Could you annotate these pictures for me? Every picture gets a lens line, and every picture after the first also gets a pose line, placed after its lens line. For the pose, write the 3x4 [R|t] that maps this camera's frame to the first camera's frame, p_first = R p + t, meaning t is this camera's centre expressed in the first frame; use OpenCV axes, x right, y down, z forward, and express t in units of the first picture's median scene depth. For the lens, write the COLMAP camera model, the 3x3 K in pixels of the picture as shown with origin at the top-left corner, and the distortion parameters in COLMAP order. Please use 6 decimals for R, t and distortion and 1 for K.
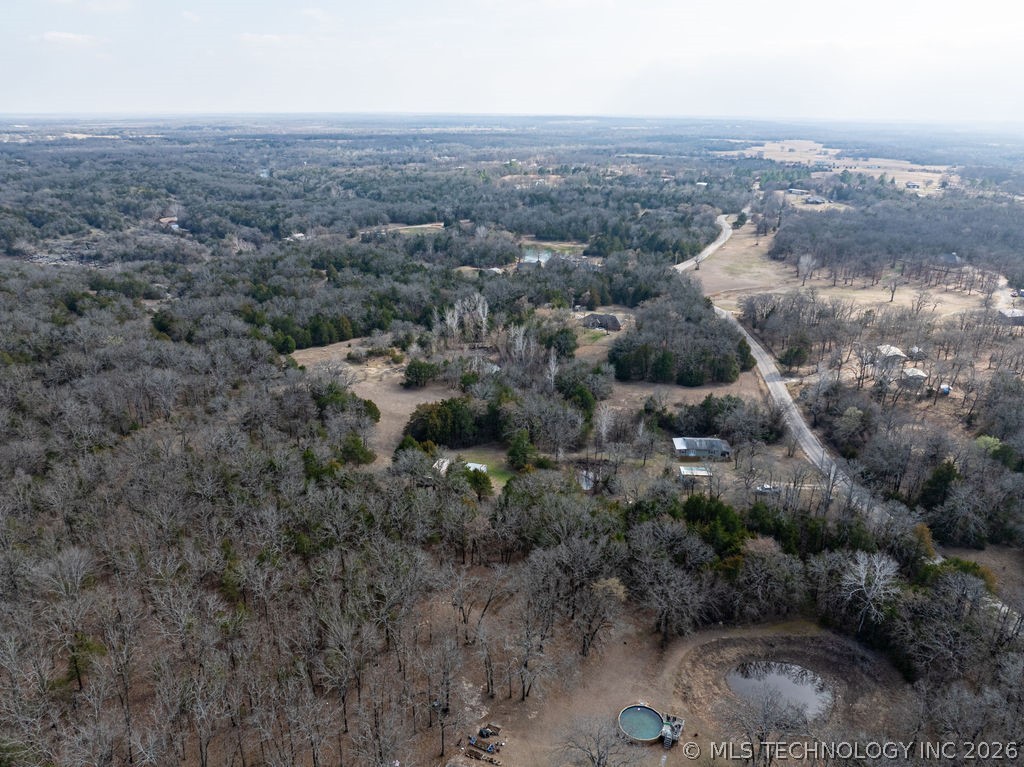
lens RADIAL K [[720.5, 0, 517.1], [0, 720.5, 374.8], [0, 0, 1]] dist [-0.045502, 0.011904]
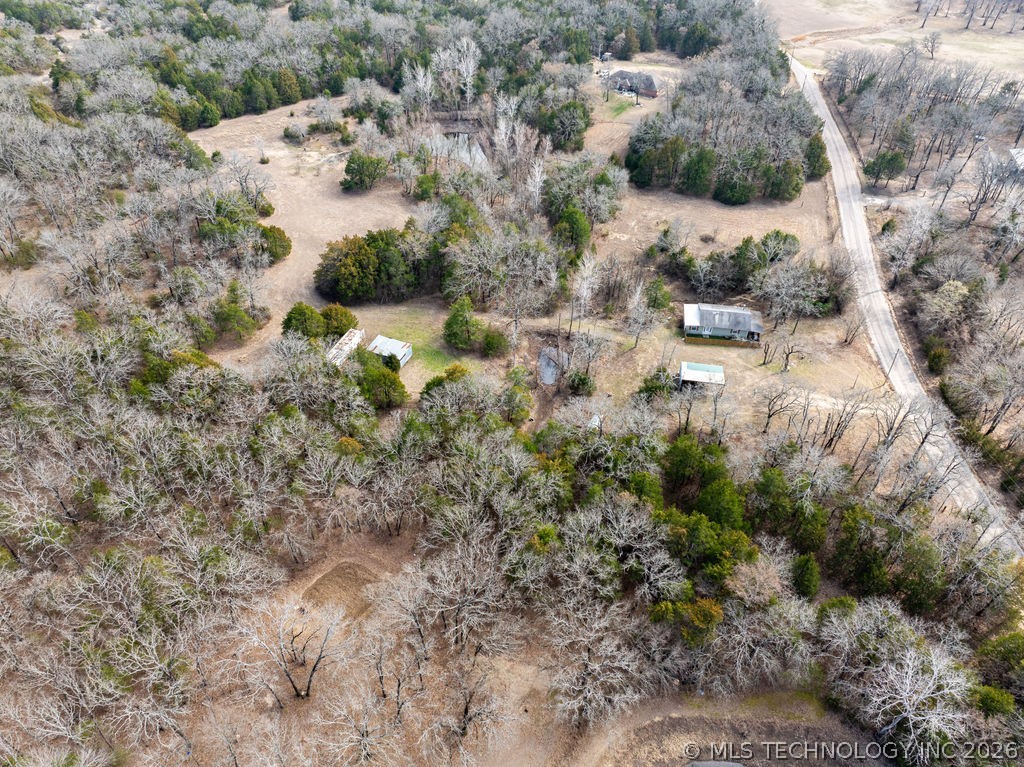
lens RADIAL K [[720.5, 0, 517.1], [0, 720.5, 374.8], [0, 0, 1]] dist [-0.045502, 0.011904]
pose [[0.995804, 0.060250, -0.068877, 0.064077], [-0.029524, 0.923948, 0.381377, -0.069597], [0.086617, -0.377743, 0.921850, 0.184827]]
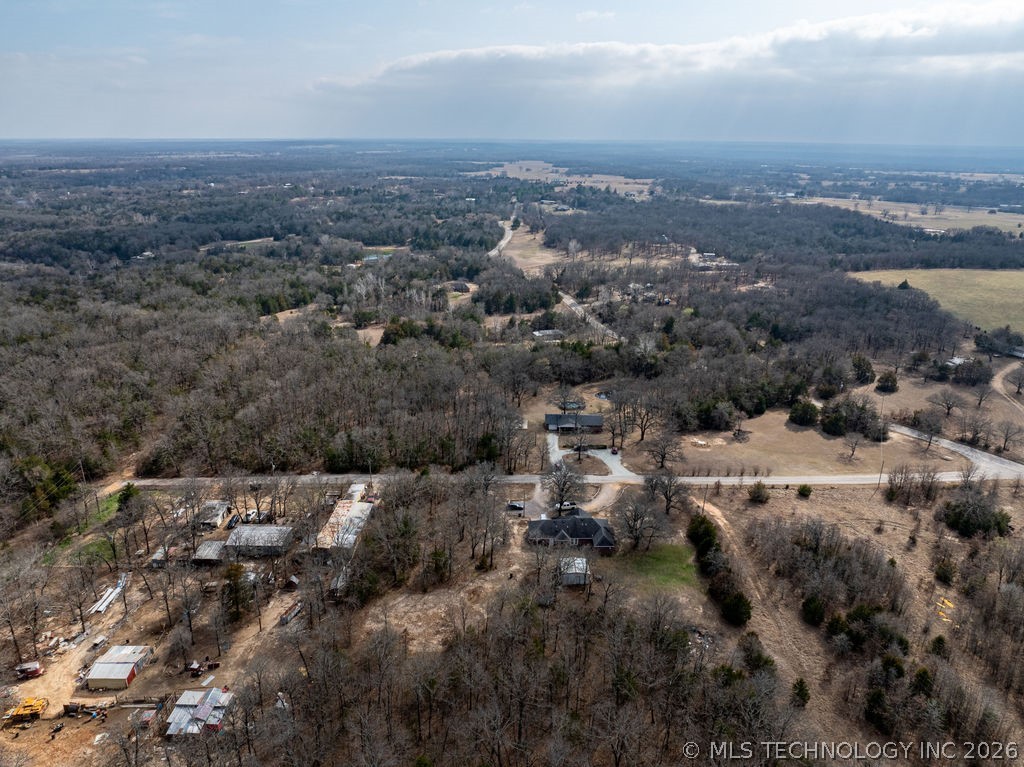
lens RADIAL K [[720.5, 0, 517.1], [0, 720.5, 374.8], [0, 0, 1]] dist [-0.045502, 0.011904]
pose [[0.939625, -0.106476, 0.325220, -0.247736], [0.116018, 0.993196, -0.010032, 0.125652], [-0.321939, 0.047157, 0.945585, -0.400107]]
